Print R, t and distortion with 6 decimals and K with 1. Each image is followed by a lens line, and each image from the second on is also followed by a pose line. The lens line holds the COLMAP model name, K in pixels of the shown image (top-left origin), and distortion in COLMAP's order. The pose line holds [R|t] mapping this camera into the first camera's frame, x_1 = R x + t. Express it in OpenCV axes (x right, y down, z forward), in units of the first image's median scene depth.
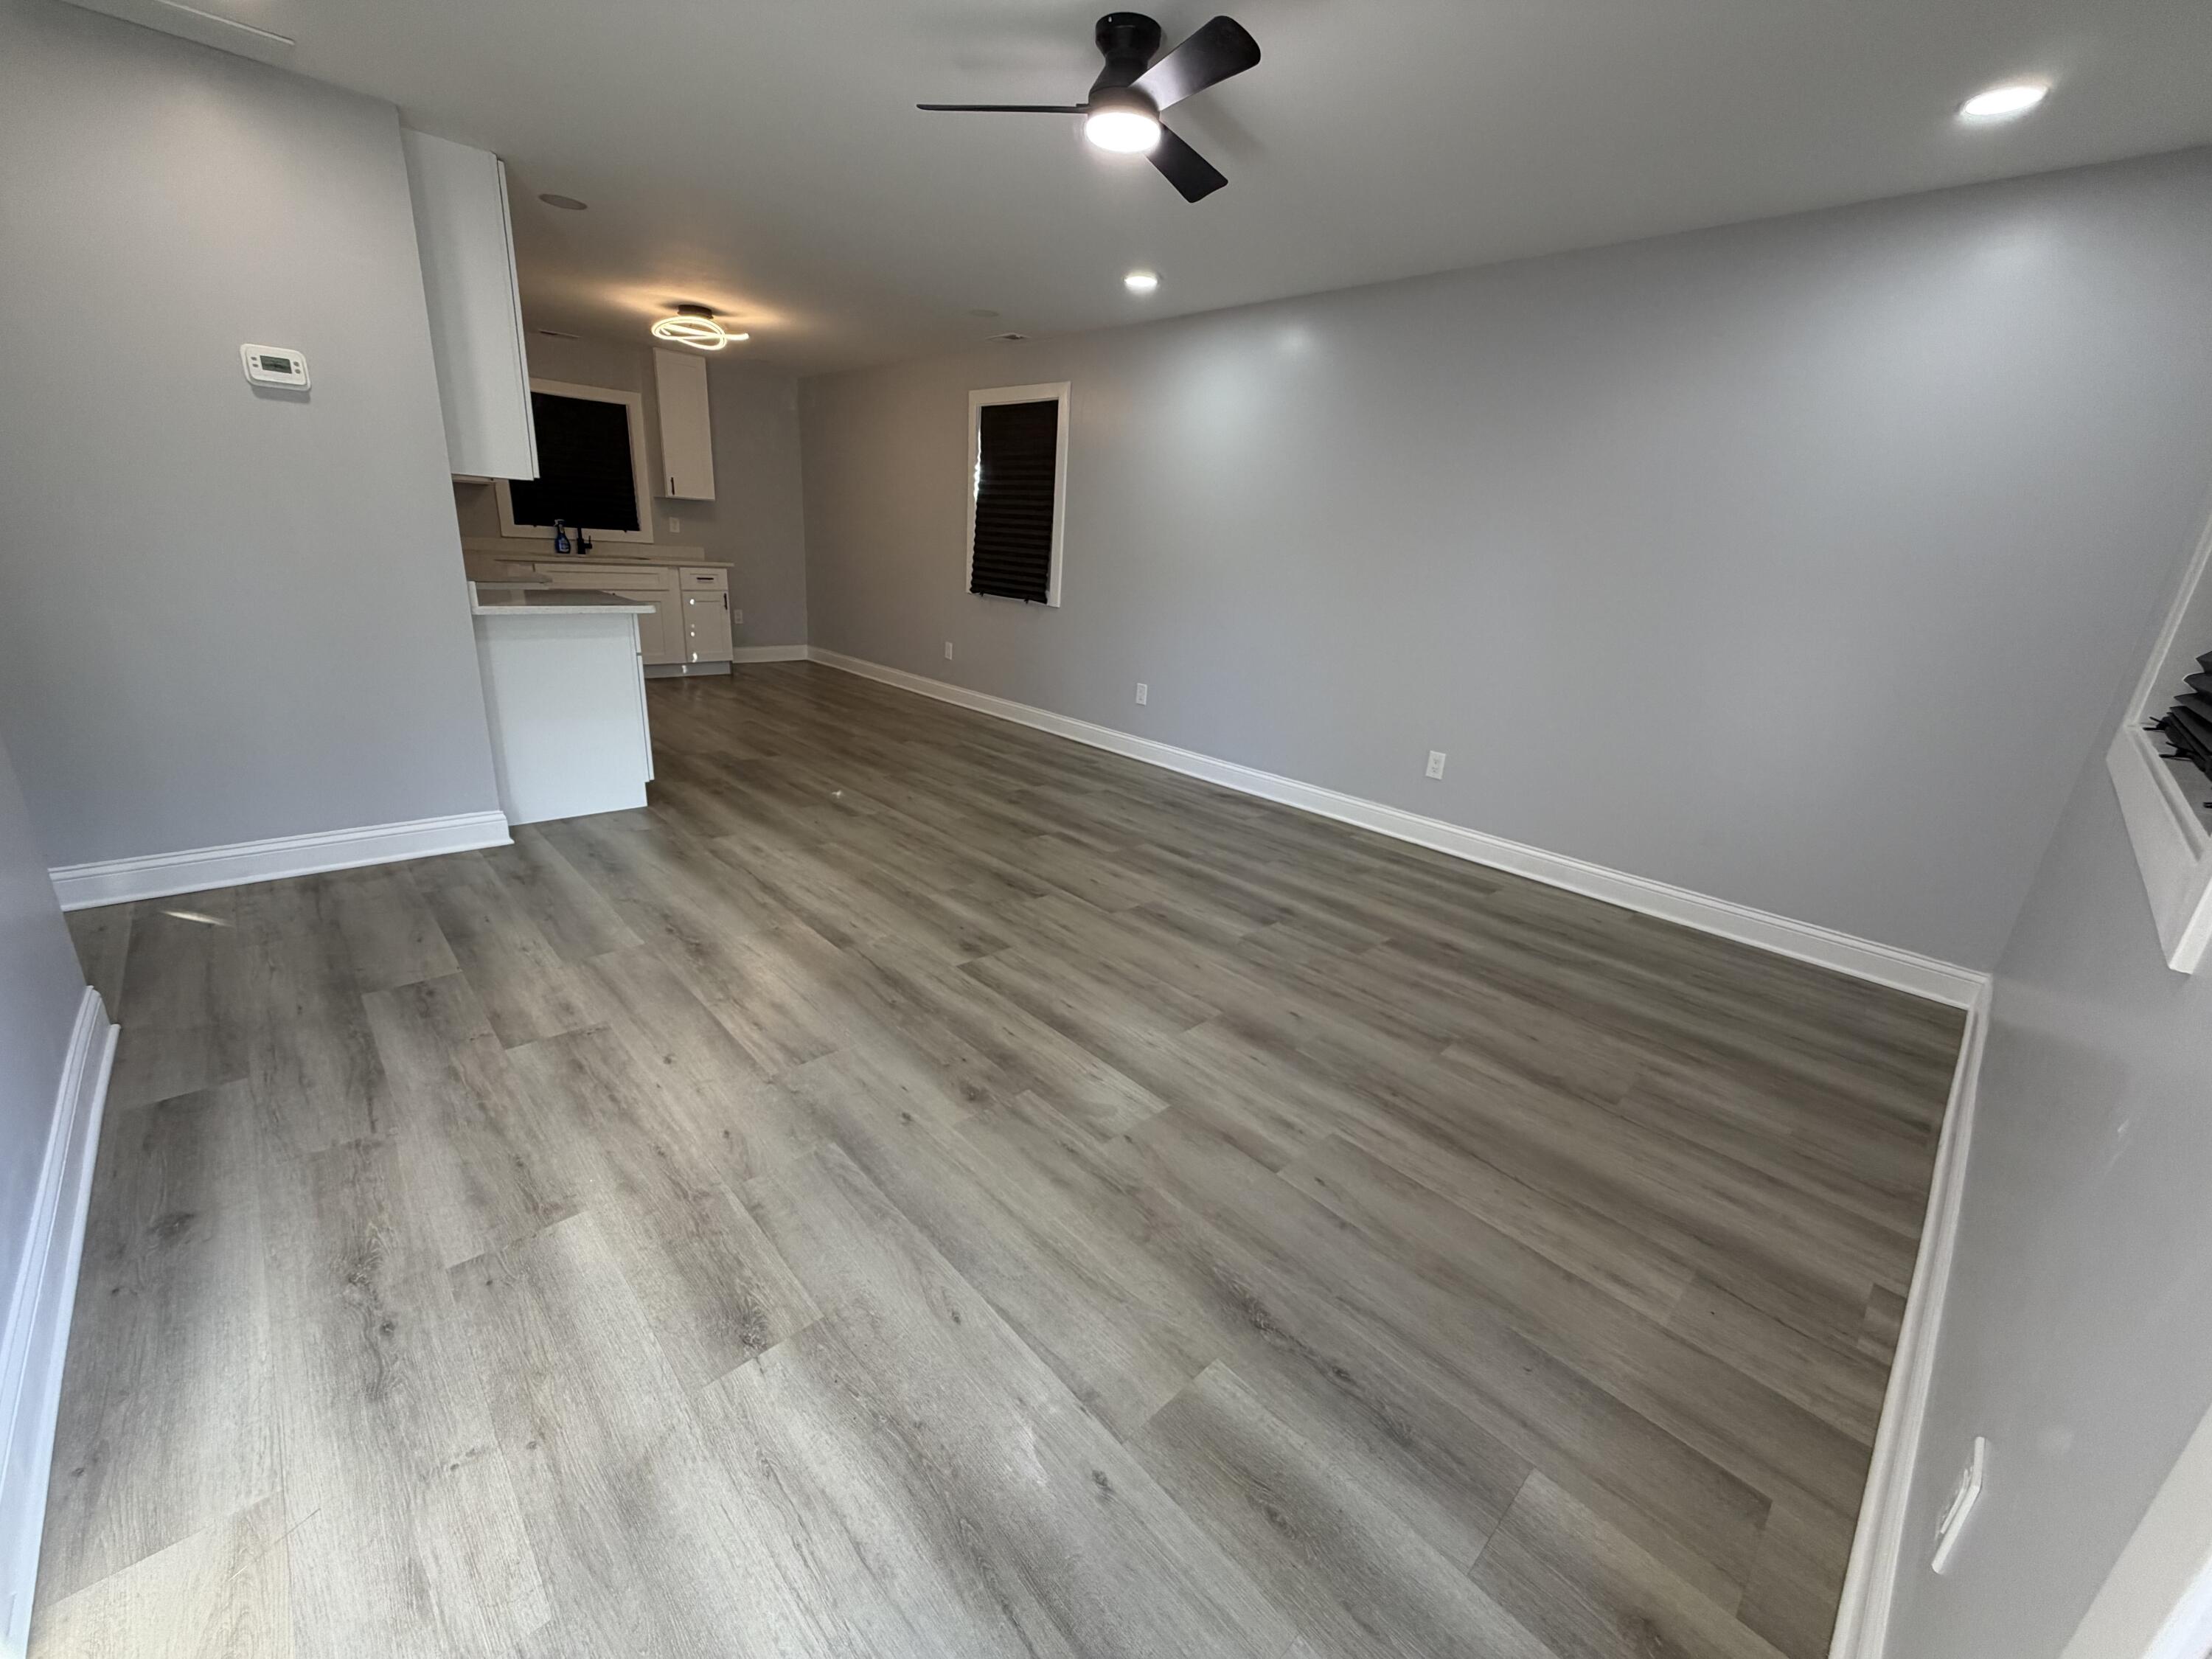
lens RADIAL K [[883.1, 0, 1106.0], [0, 883.1, 829.5], [0, 0, 1]] dist [0.000817, -0.000100]
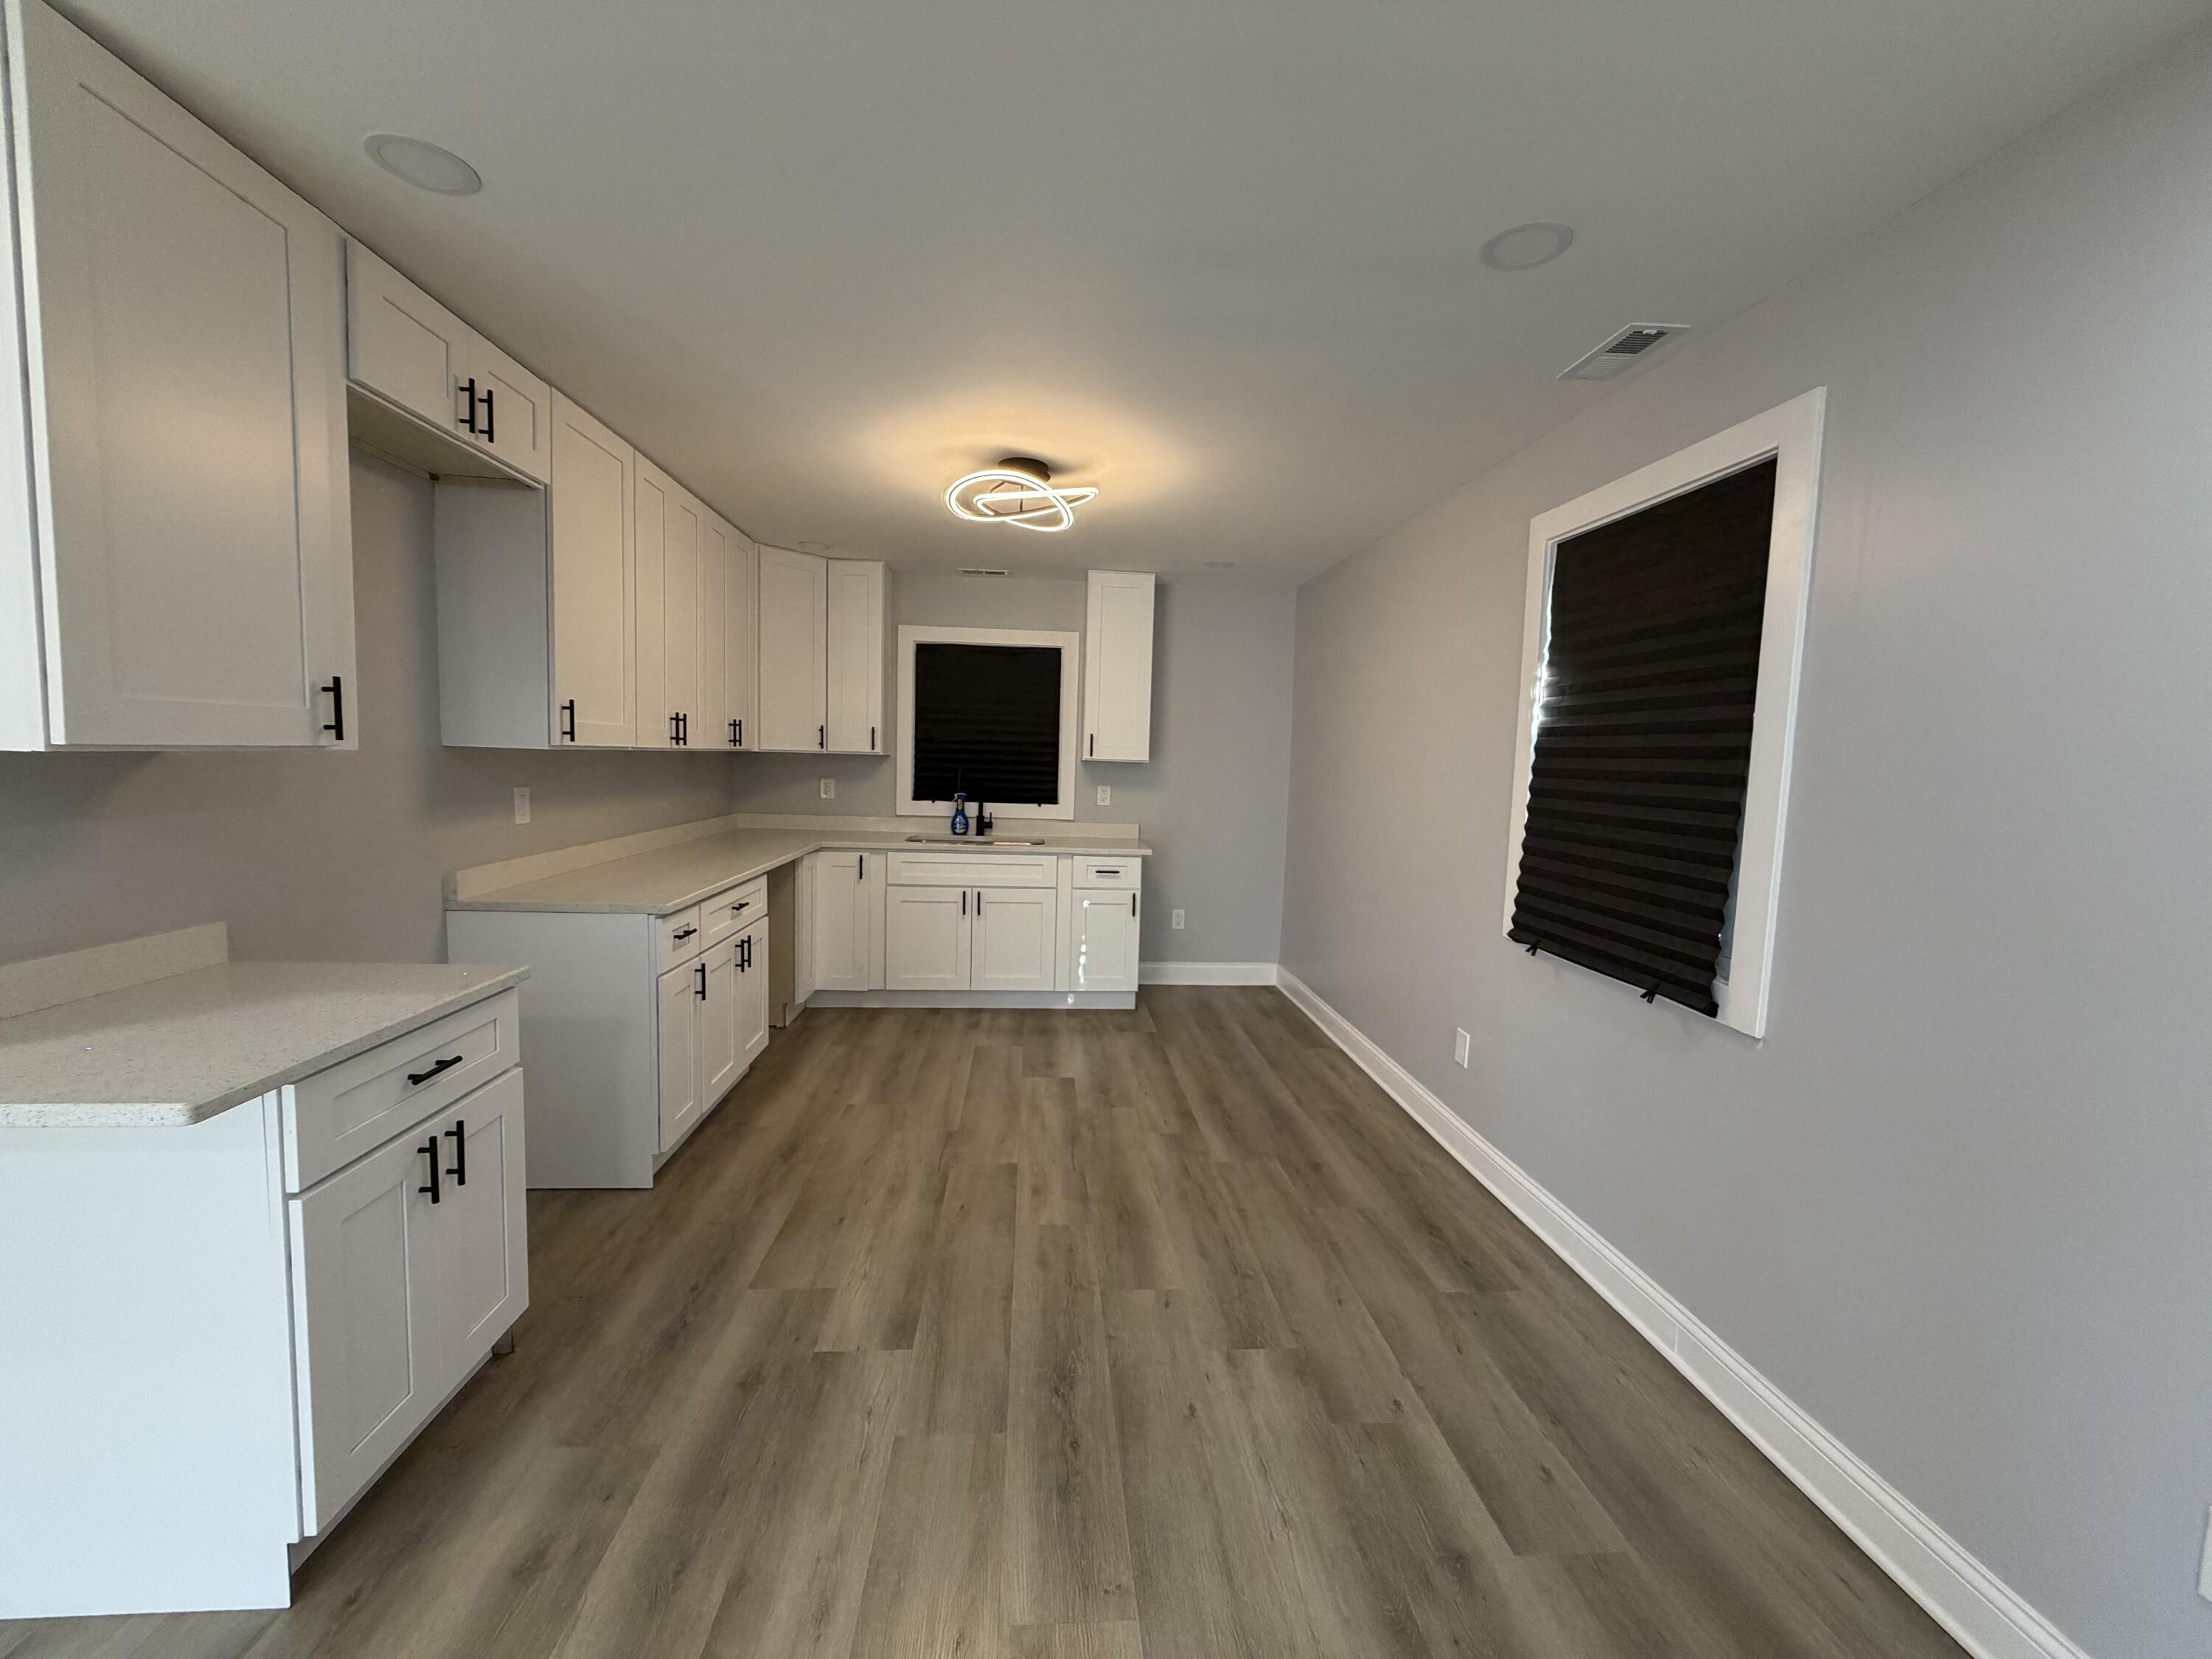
lens RADIAL K [[883.1, 0, 1106.0], [0, 883.1, 829.5], [0, 0, 1]] dist [0.000817, -0.000100]
pose [[0.775864, 0.011983, -0.630786, -0.031564], [-0.180662, 0.962170, -0.203935, -0.188021], [0.604480, 0.272185, 0.748678, 0.514571]]
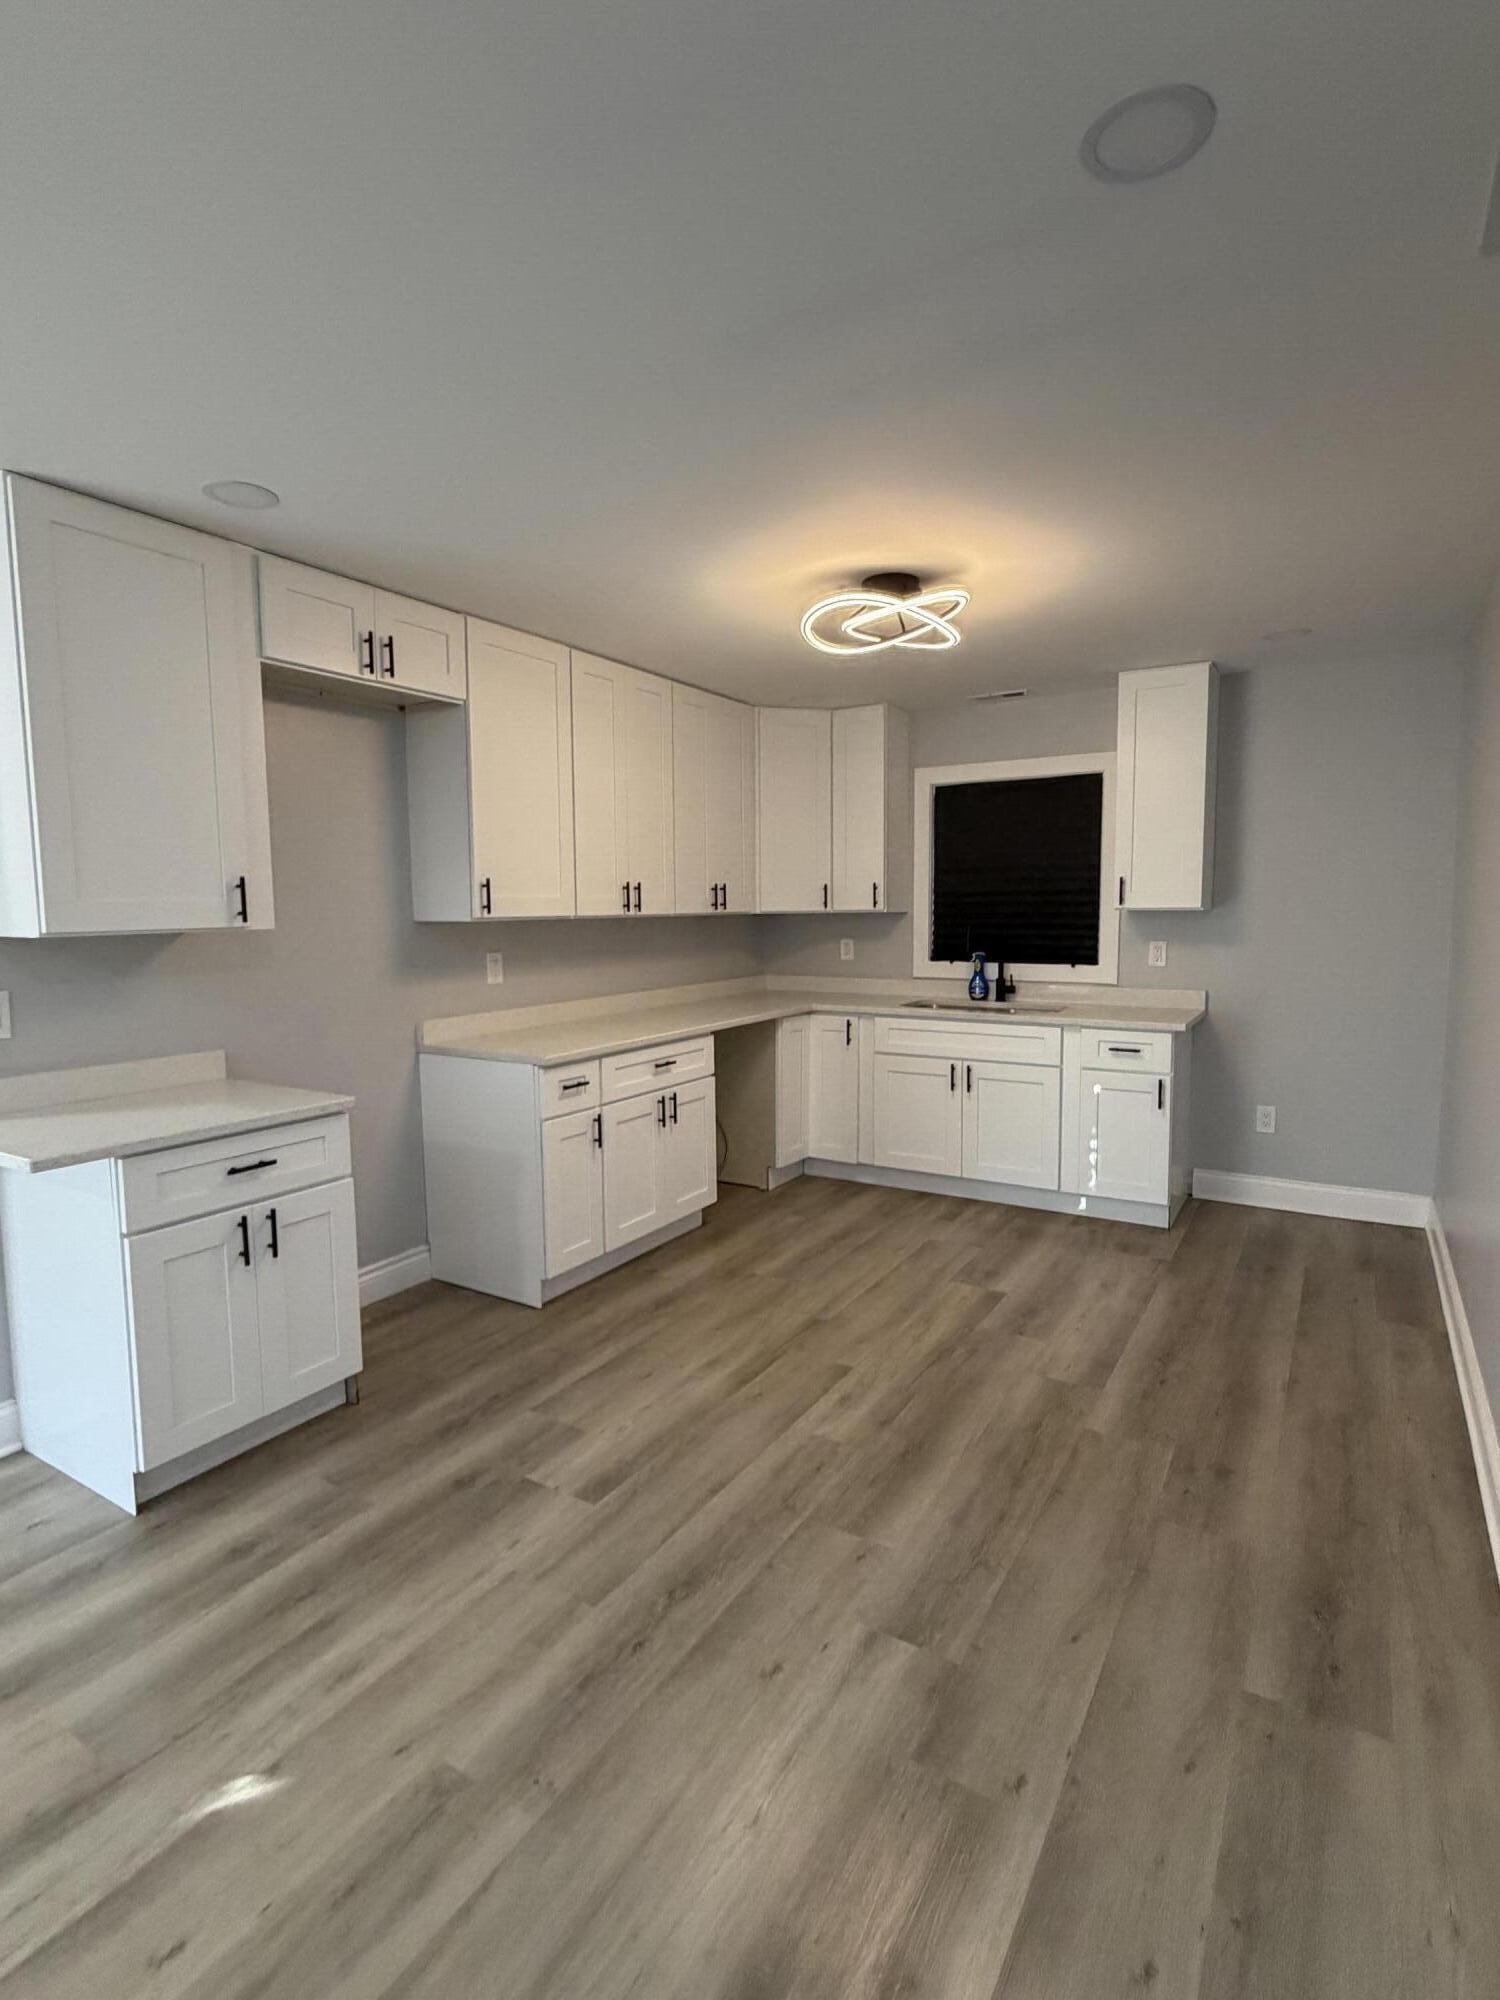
lens RADIAL K [[987.2, 0, 750.0], [0, 987.2, 1000.0], [0, 0, 1]] dist [0.001481, 0.000029]
pose [[0.253008, 0.027654, -0.967069, 0.071962], [-0.279125, 0.959172, -0.045597, -0.235572], [0.926324, 0.281470, 0.250397, 0.668020]]
